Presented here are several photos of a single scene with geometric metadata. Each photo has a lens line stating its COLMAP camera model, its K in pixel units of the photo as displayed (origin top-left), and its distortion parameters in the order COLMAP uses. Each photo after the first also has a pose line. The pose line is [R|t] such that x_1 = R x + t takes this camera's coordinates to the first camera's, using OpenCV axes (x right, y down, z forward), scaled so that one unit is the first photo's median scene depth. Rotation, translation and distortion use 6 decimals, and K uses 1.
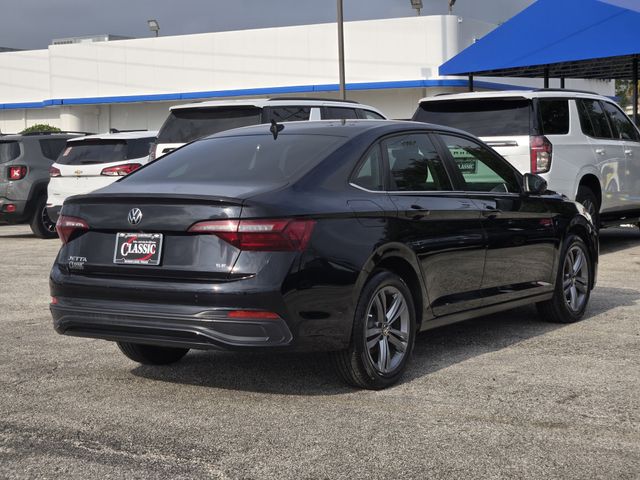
lens RADIAL K [[1321.2, 0, 320.0], [0, 1321.2, 240.0], [0, 0, 1]] dist [-0.199224, 0.411427]
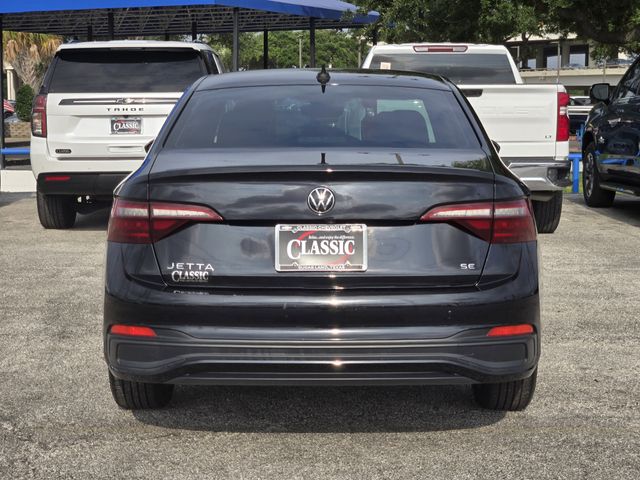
lens RADIAL K [[1321.2, 0, 320.0], [0, 1321.2, 240.0], [0, 0, 1]] dist [-0.199224, 0.411427]
pose [[0.811174, -0.041782, 0.583310, -0.534586], [0.022682, 0.998942, 0.040011, -0.024586], [-0.584365, -0.019225, 0.811264, 0.443505]]
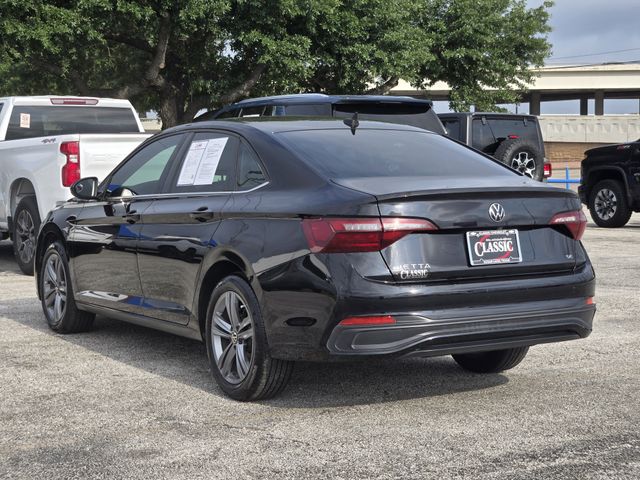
lens RADIAL K [[1321.2, 0, 320.0], [0, 1321.2, 240.0], [0, 0, 1]] dist [-0.199224, 0.411427]
pose [[0.375704, -0.043151, 0.925734, -1.037861], [0.060250, 0.997939, 0.022064, -0.026184], [-0.924779, 0.047486, 0.377530, 0.759119]]
